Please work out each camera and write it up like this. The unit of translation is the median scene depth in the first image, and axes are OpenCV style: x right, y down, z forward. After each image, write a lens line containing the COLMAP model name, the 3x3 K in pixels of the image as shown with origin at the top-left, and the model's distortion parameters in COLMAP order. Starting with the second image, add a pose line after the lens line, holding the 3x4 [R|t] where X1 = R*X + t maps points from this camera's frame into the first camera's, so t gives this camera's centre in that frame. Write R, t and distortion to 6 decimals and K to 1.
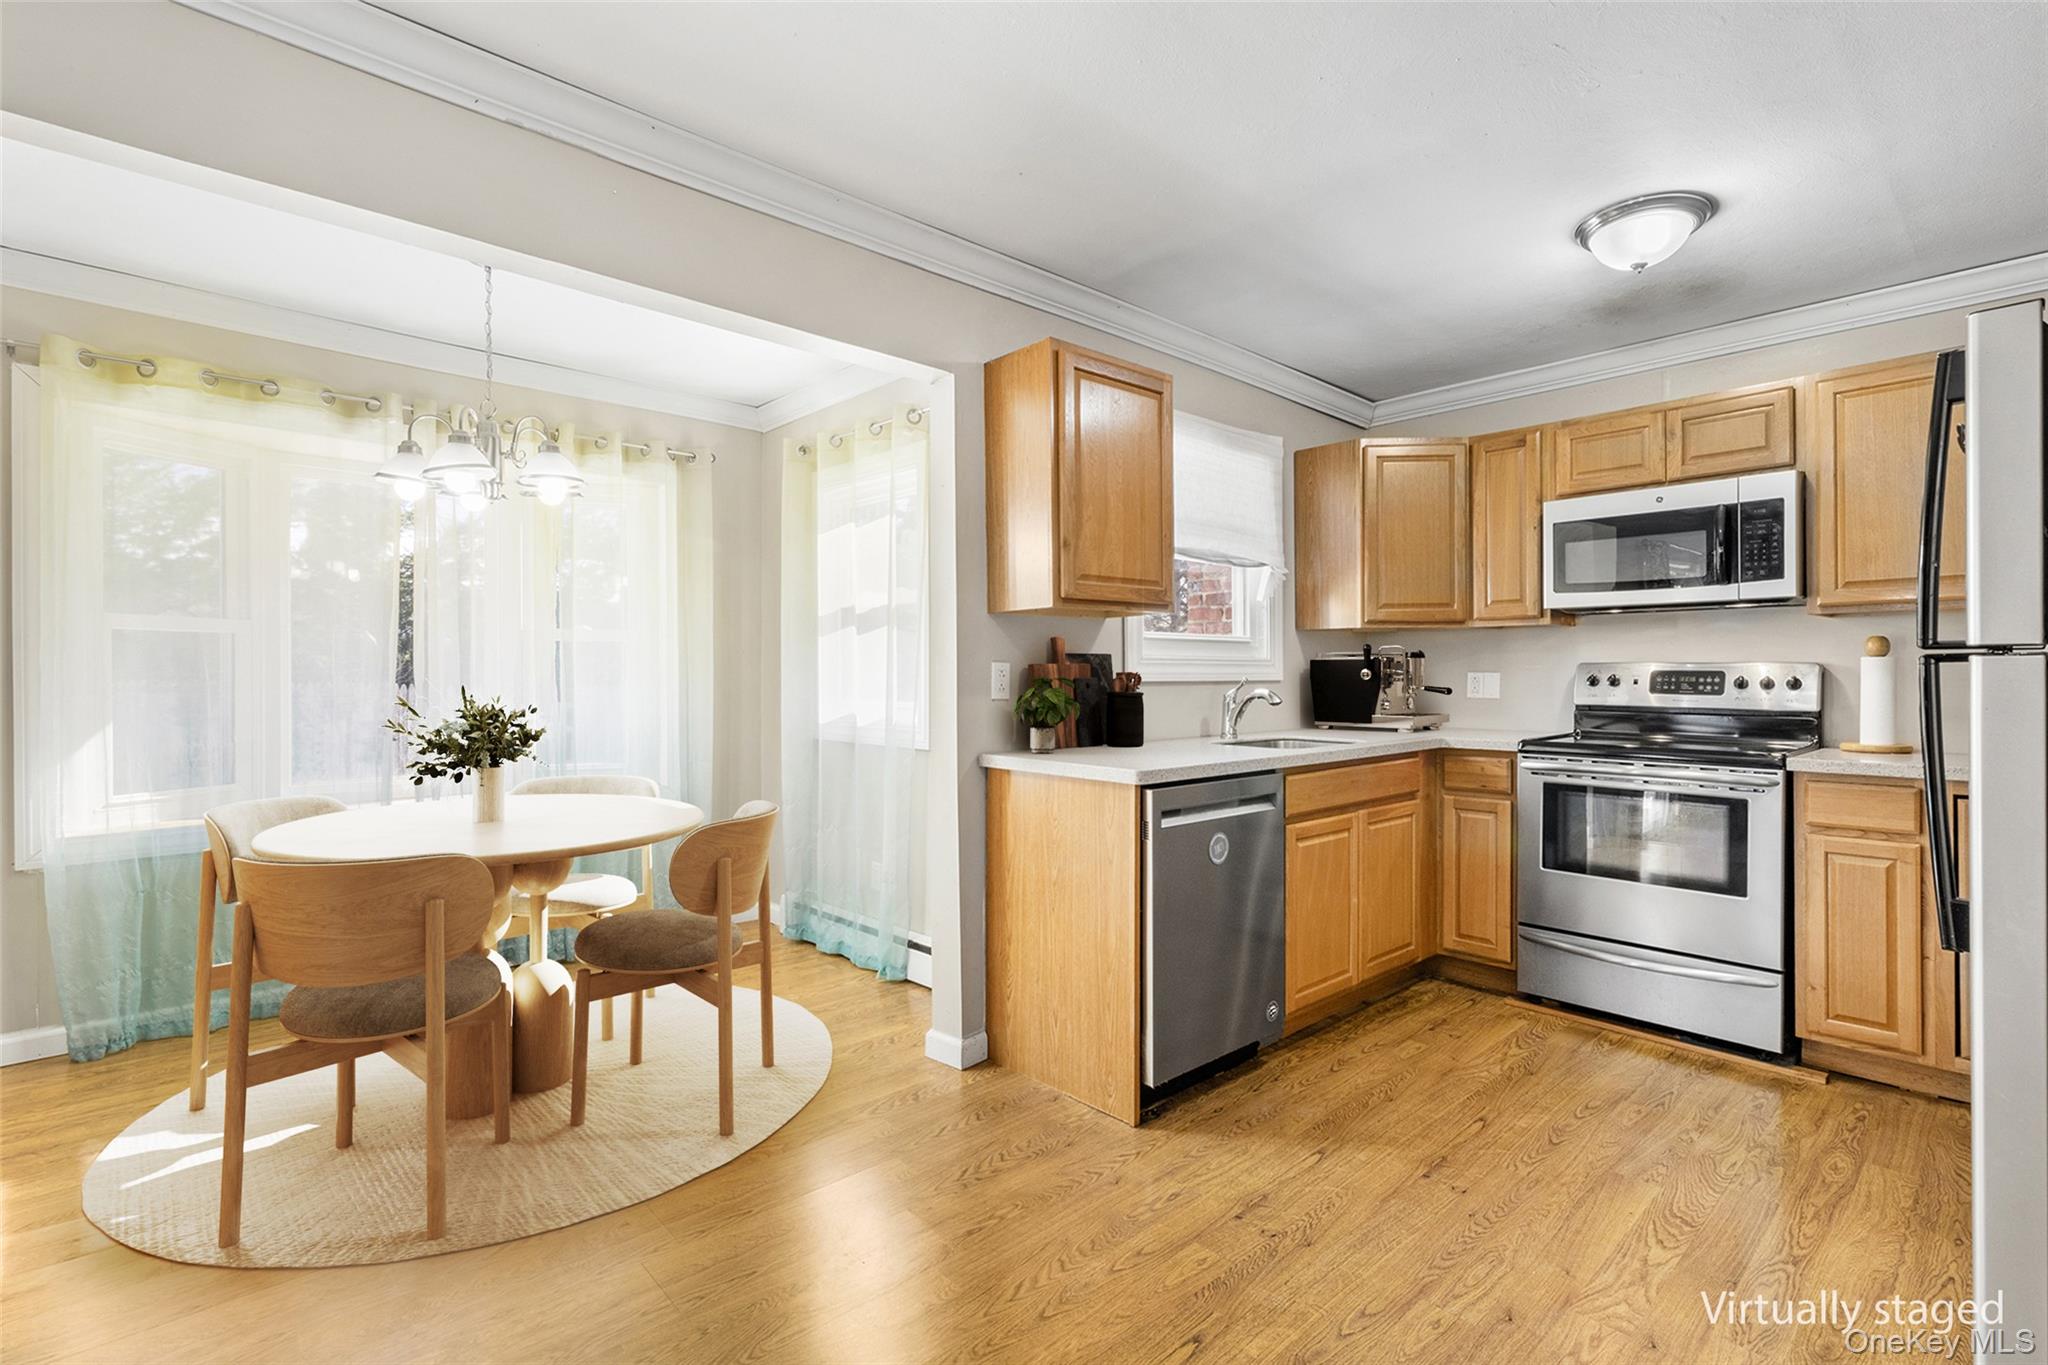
lens RADIAL K [[960.0, 0, 1078.7], [0, 960.0, 671.5], [0, 0, 1]] dist [0.005315, -0.000730]
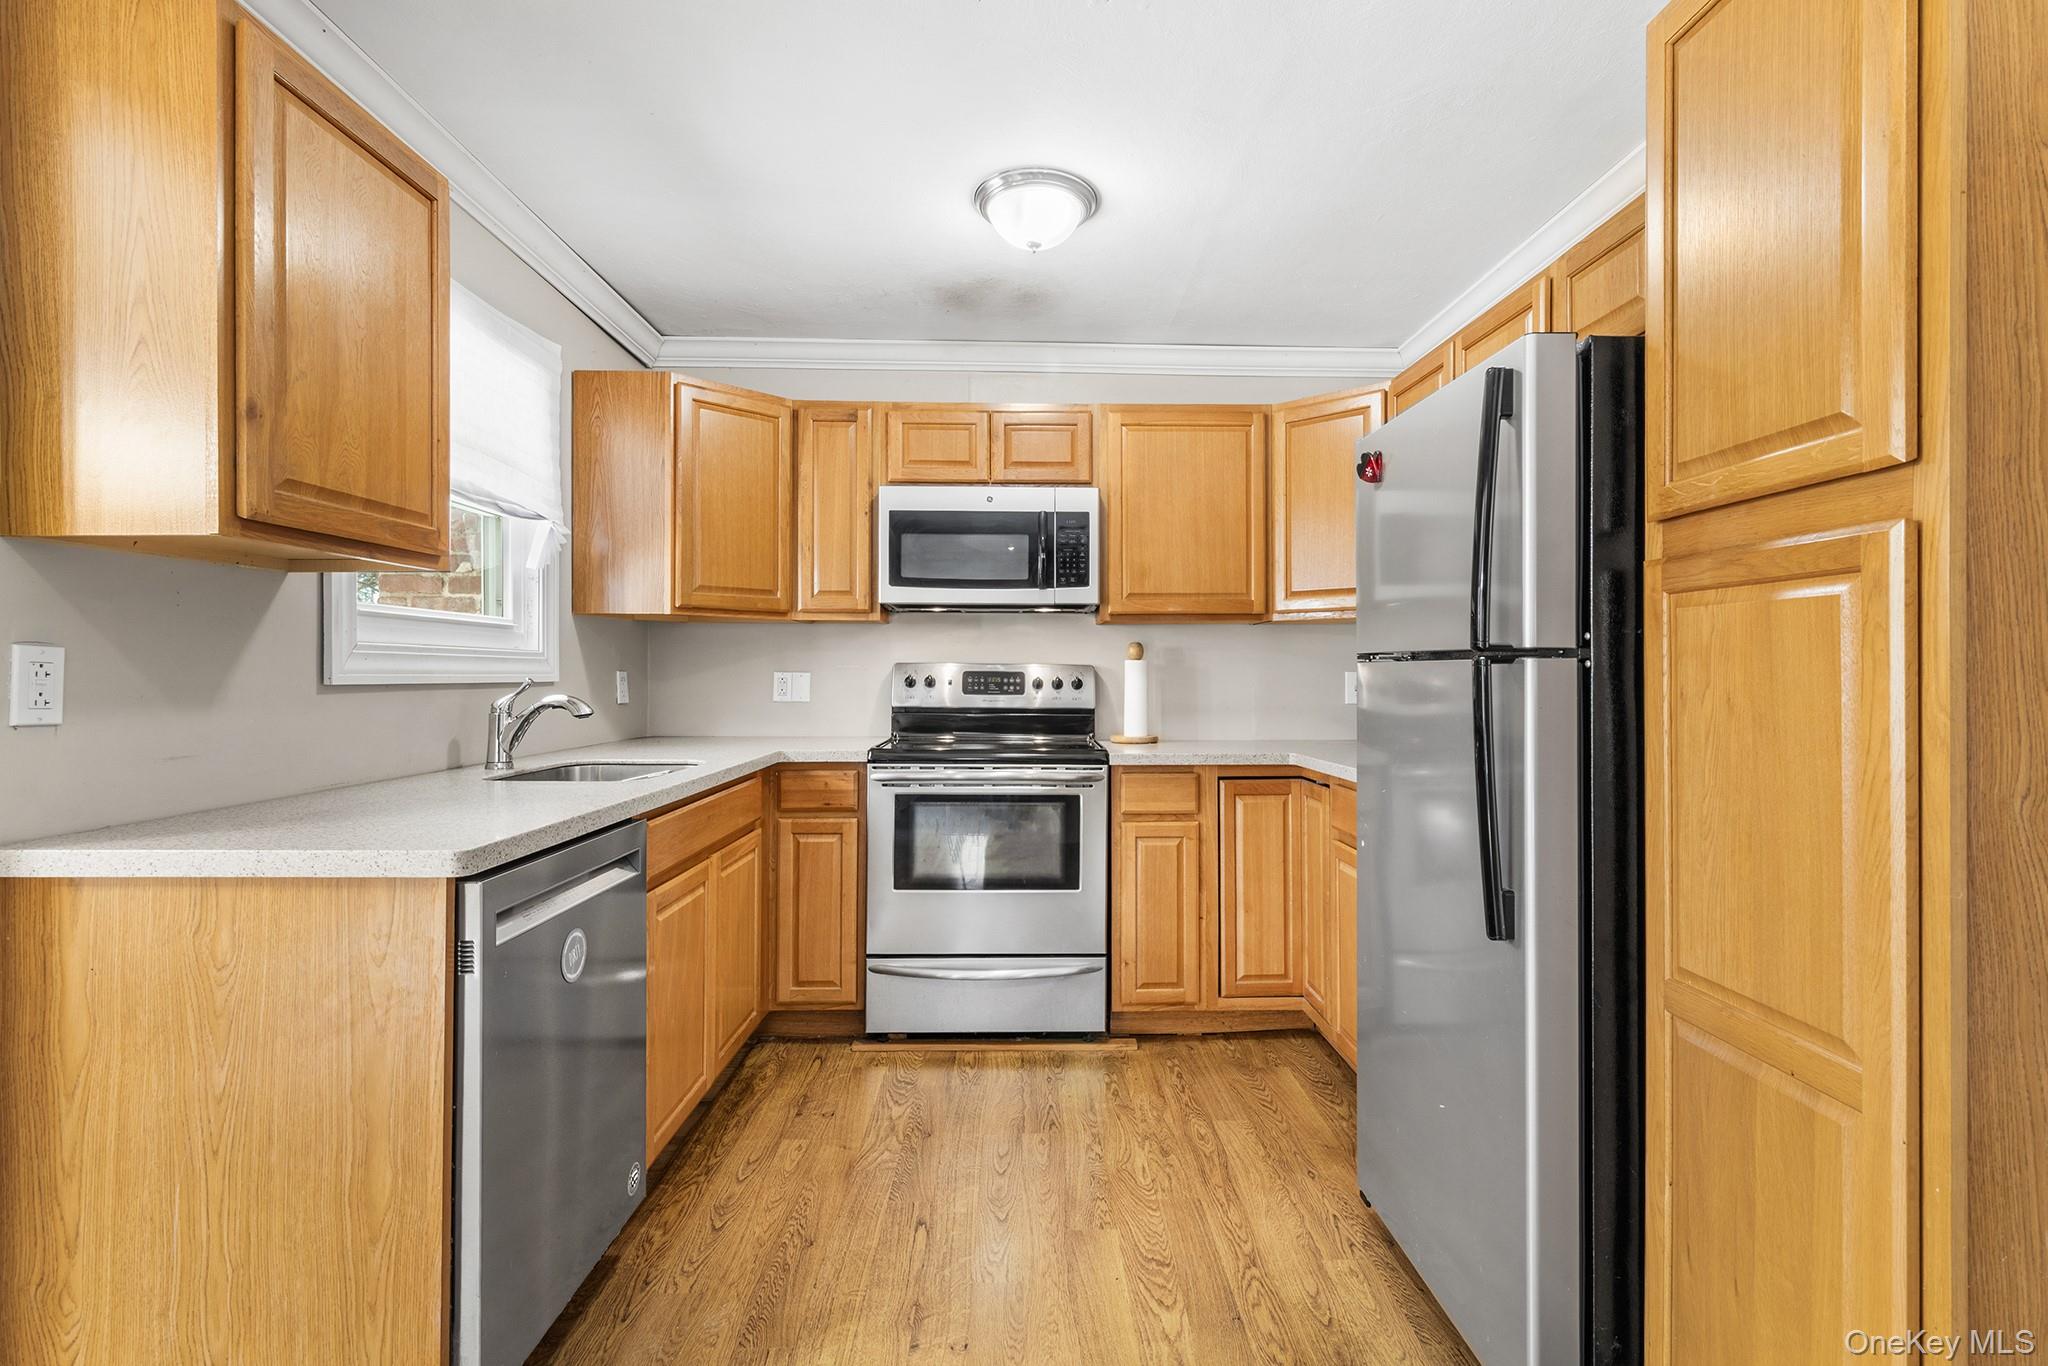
lens RADIAL K [[960.0, 0, 1057.8], [0, 960.0, 668.8], [0, 0, 1]] dist [0.005315, -0.000730]
pose [[0.676137, 0.007080, 0.736742, -0.081010], [-0.004621, 0.999975, -0.005368, 0.001610], [-0.736761, 0.000225, 0.676153, 0.285460]]
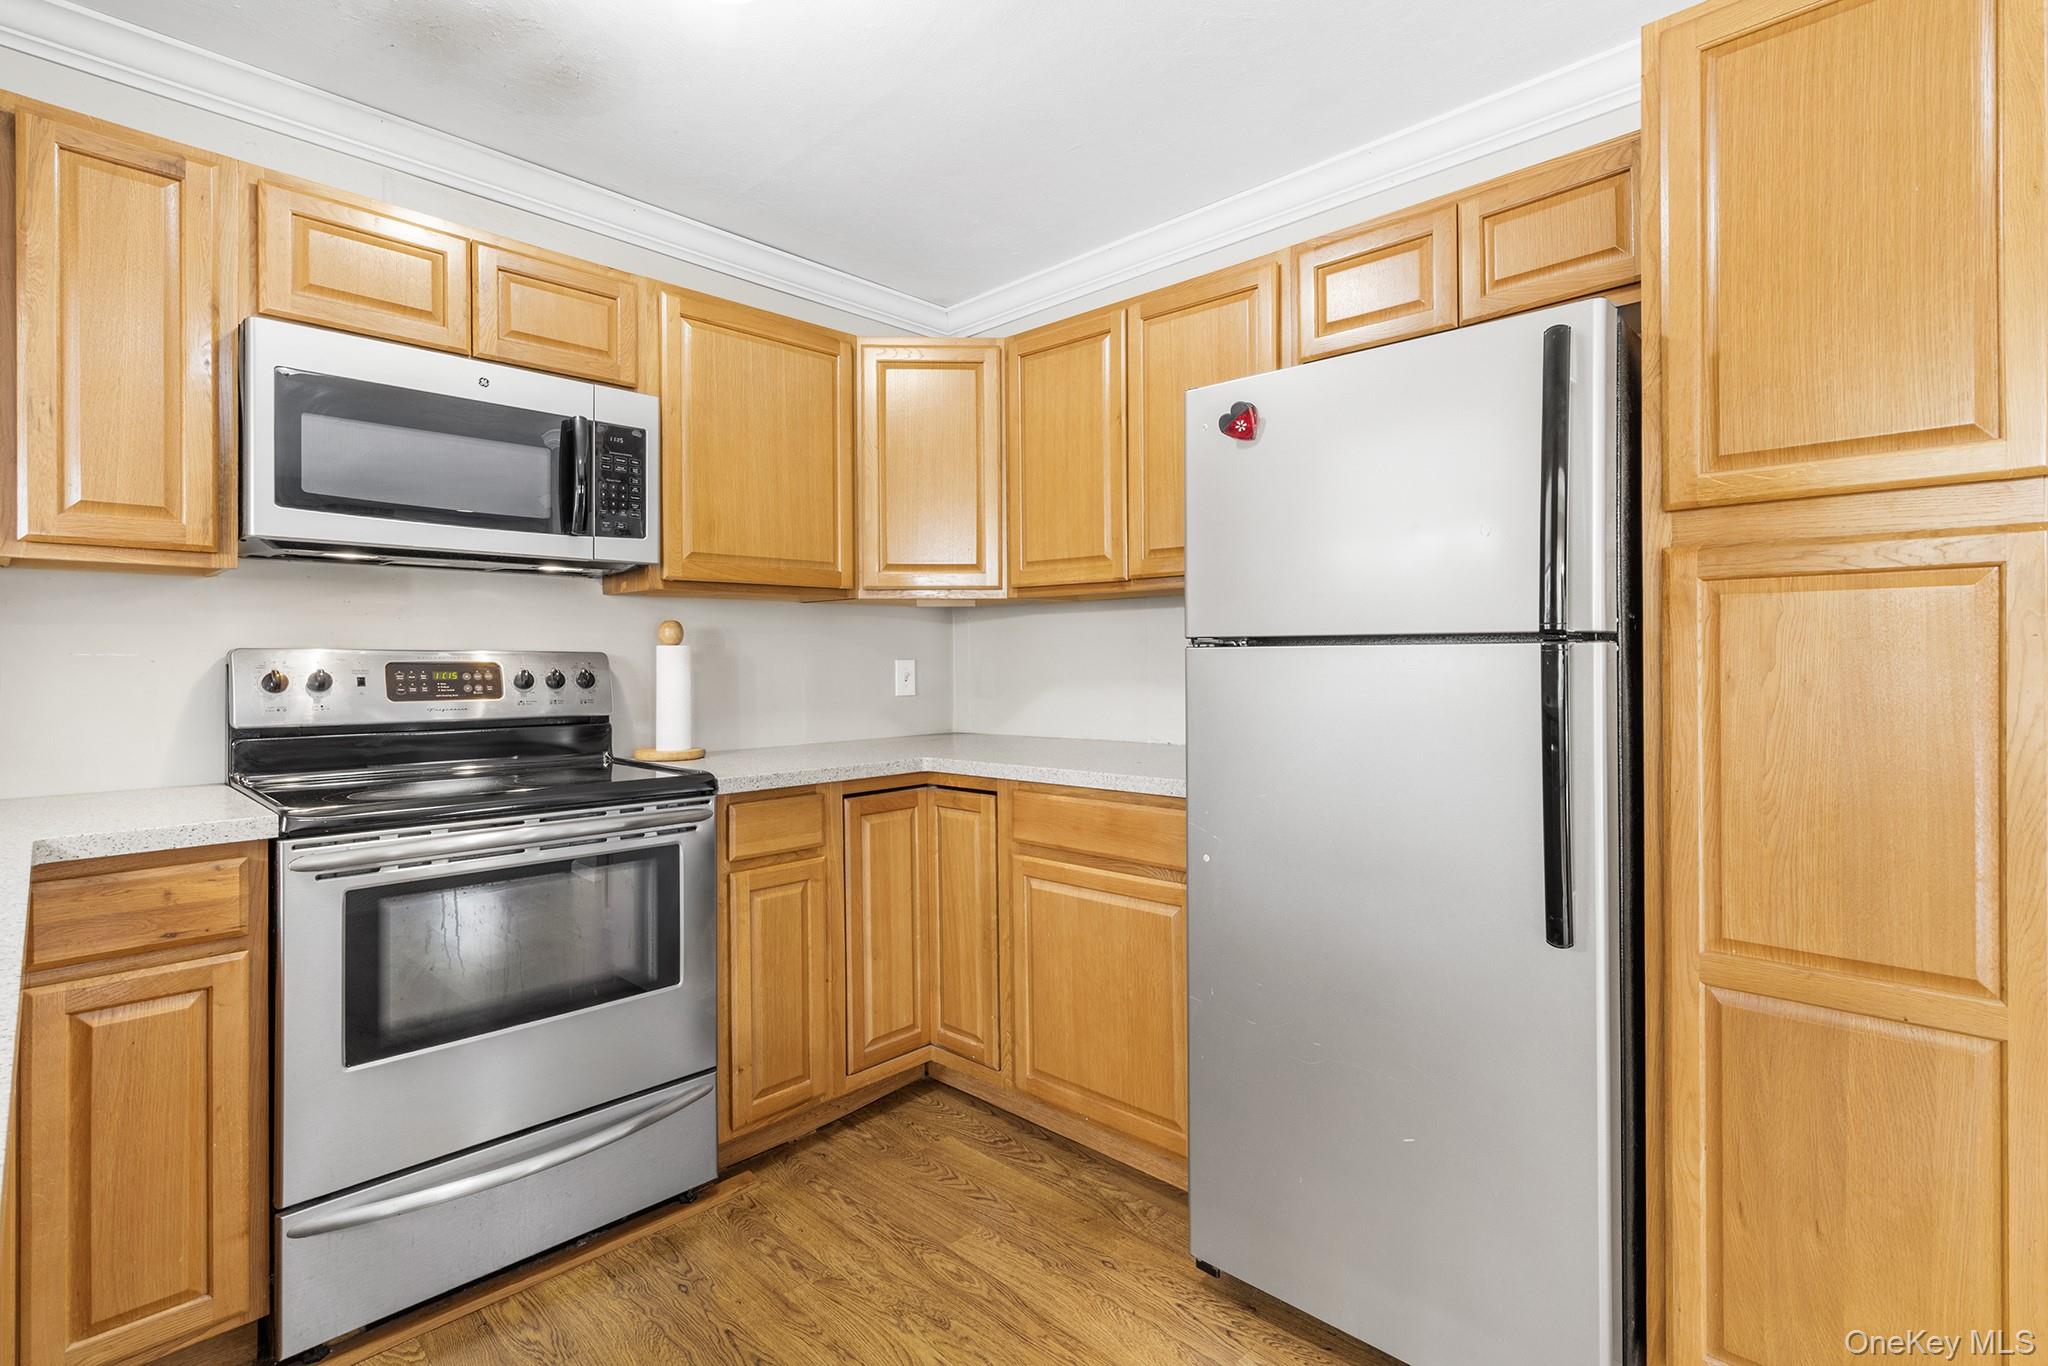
lens RADIAL K [[960.0, 0, 1081.6], [0, 960.0, 657.6], [0, 0, 1]] dist [0.005315, -0.000730]
pose [[-0.031129, 0.004278, 0.999506, -0.019228], [0.005058, 0.999979, -0.004122, 0.000656], [-0.999503, 0.004927, -0.031150, 0.658962]]
